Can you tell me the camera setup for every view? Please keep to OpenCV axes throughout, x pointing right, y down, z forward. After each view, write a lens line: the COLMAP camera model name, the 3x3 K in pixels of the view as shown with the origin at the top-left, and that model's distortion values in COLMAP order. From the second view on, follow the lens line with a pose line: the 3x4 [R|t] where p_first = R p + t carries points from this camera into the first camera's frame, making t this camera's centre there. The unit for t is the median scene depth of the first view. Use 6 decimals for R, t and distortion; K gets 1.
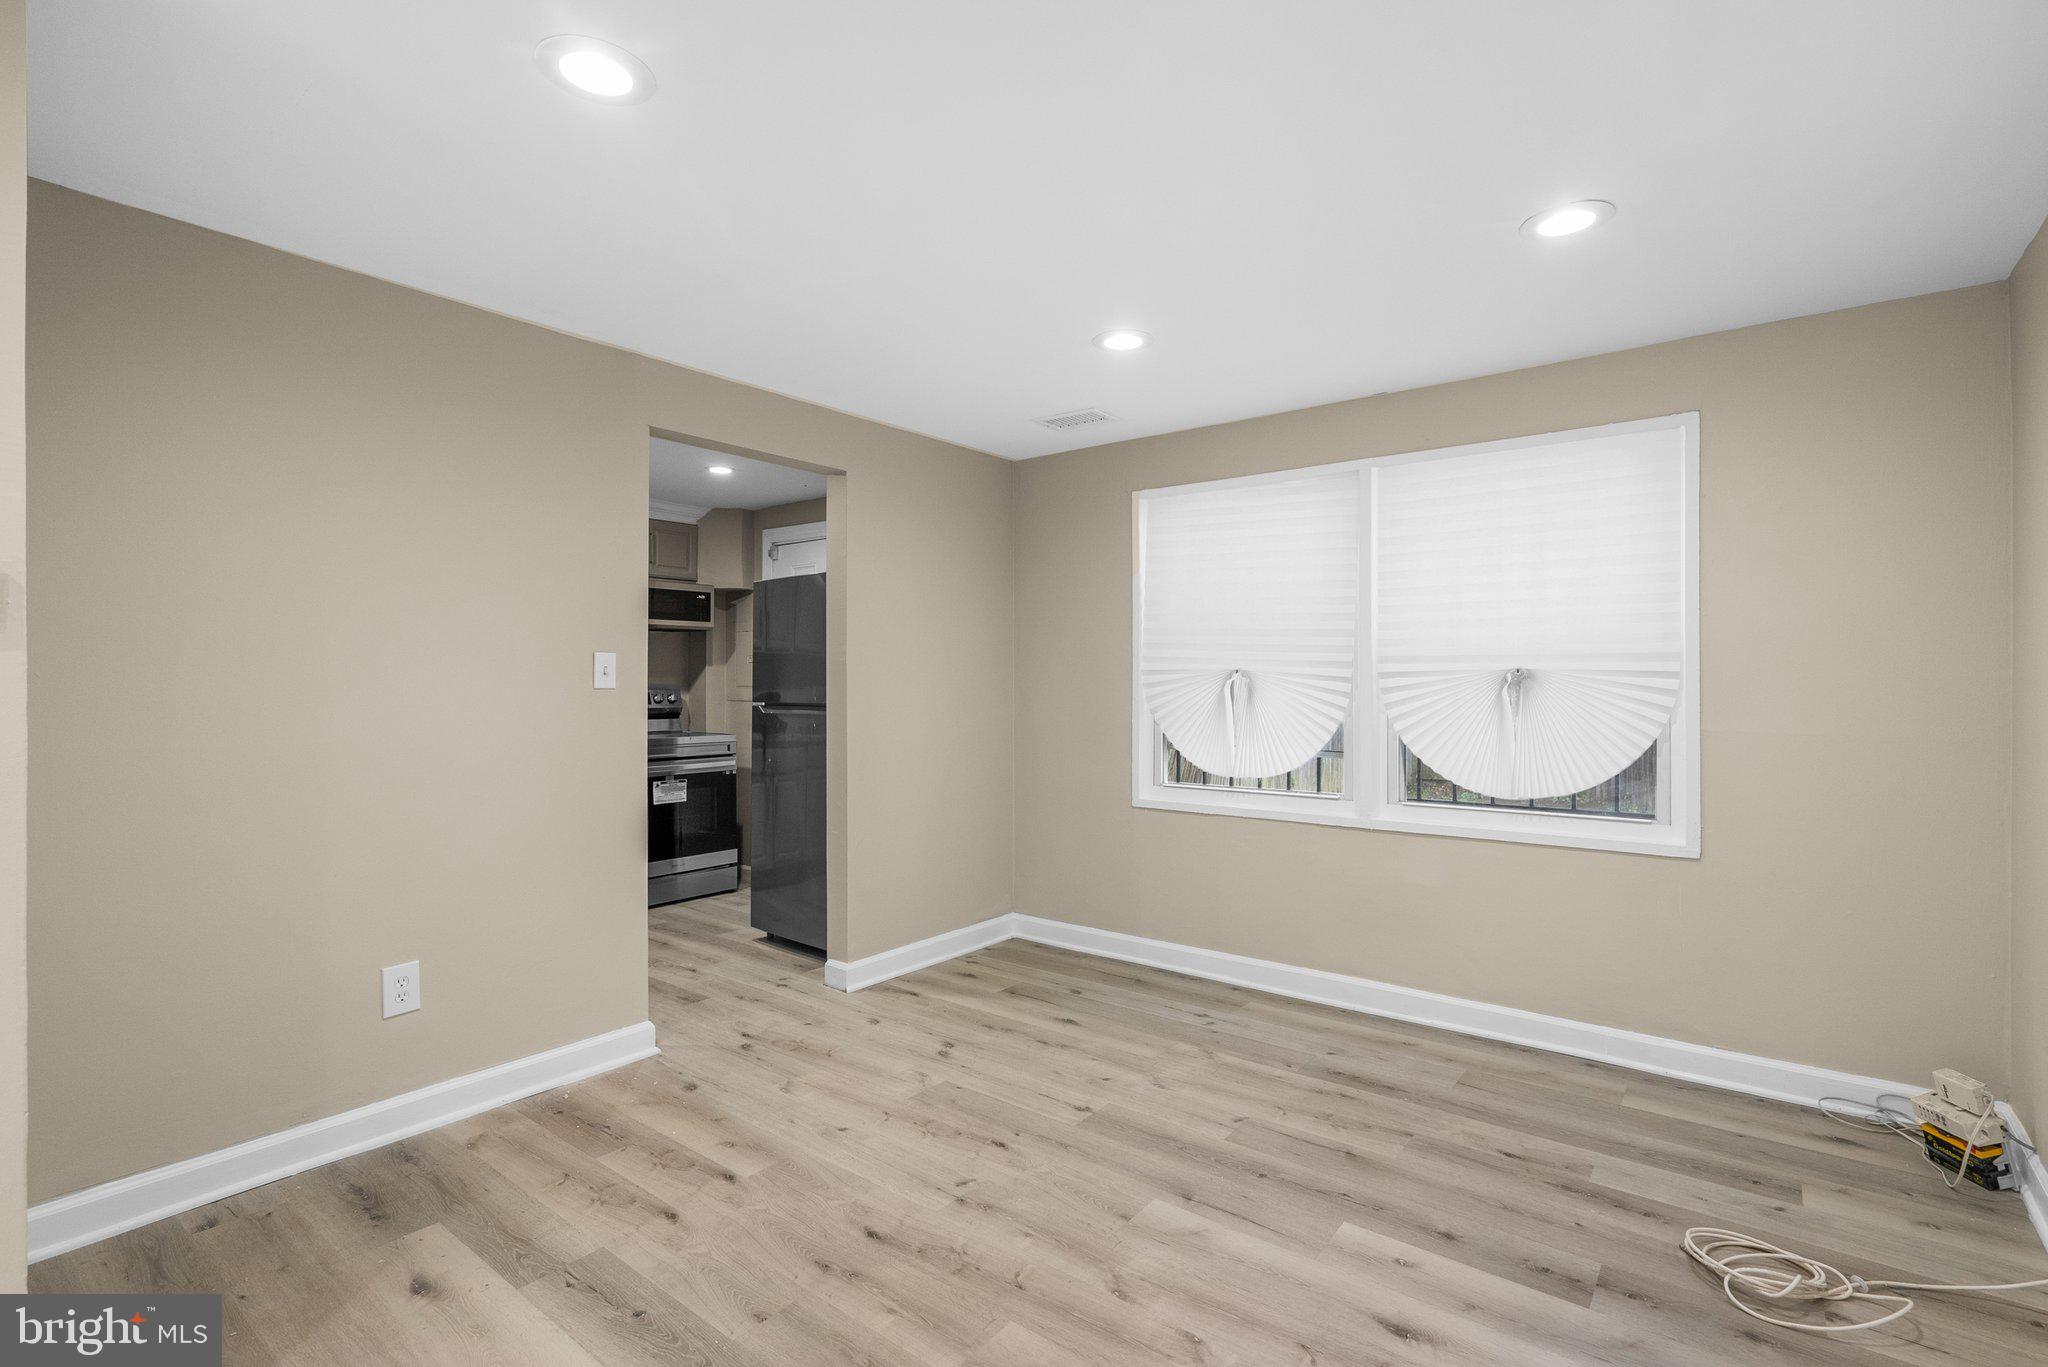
lens RADIAL K [[945.3, 0, 1020.2], [0, 945.3, 685.9], [0, 0, 1]] dist [-0.002419, 0.001340]
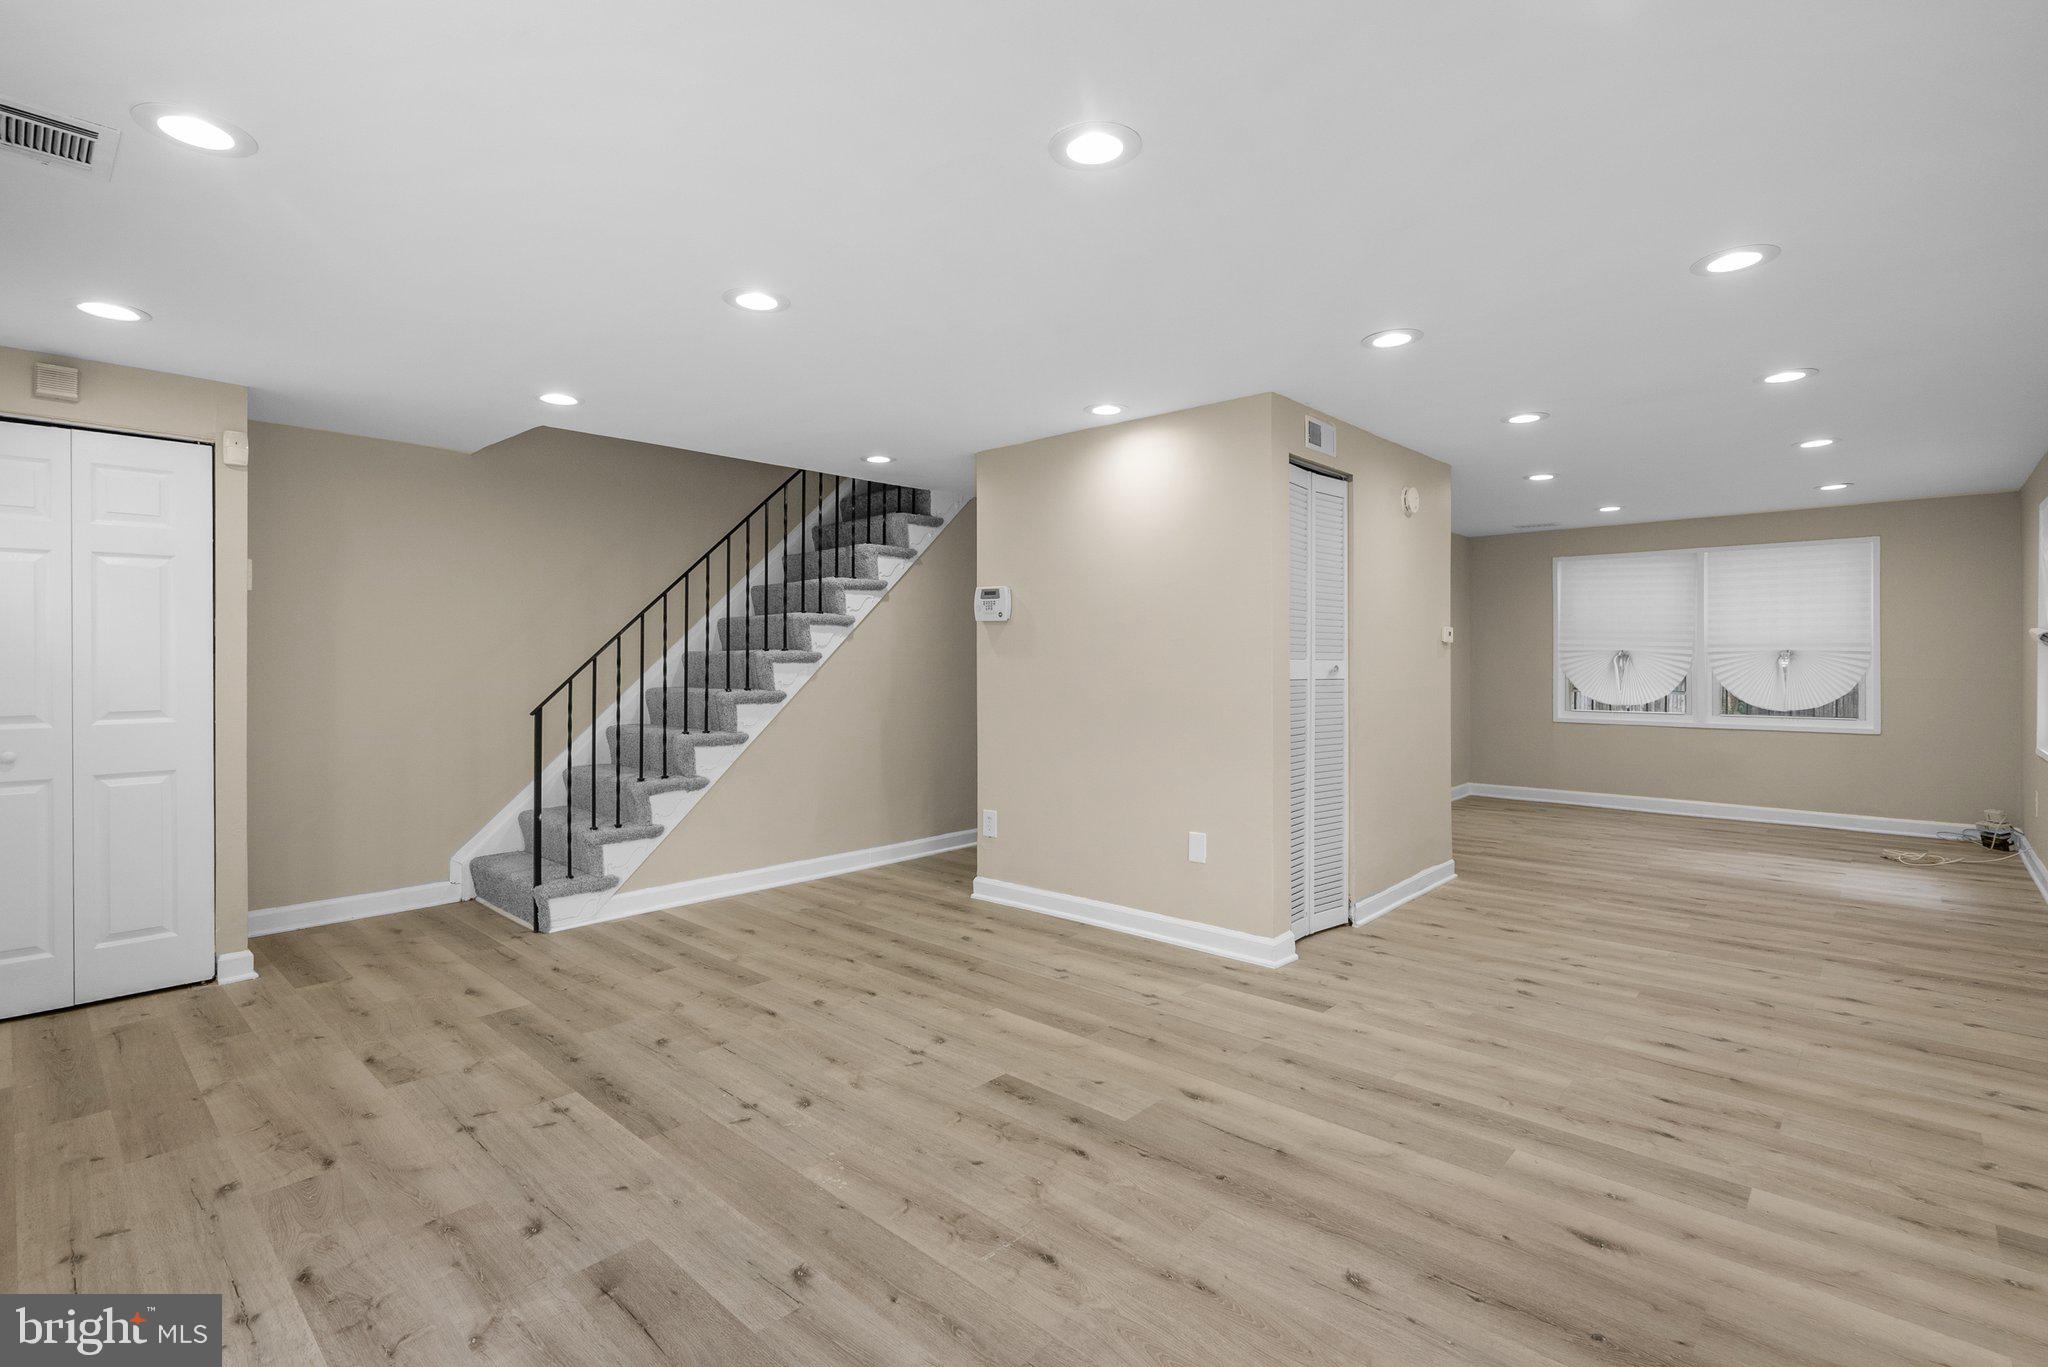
lens RADIAL K [[945.3, 0, 1020.2], [0, 945.3, 658.4], [0, 0, 1]] dist [-0.002419, 0.001340]
pose [[0.996499, -0.000687, -0.083599, -1.121642], [0.000540, 0.999998, -0.001788, 0.003660], [0.083601, 0.001736, 0.996498, -1.397384]]
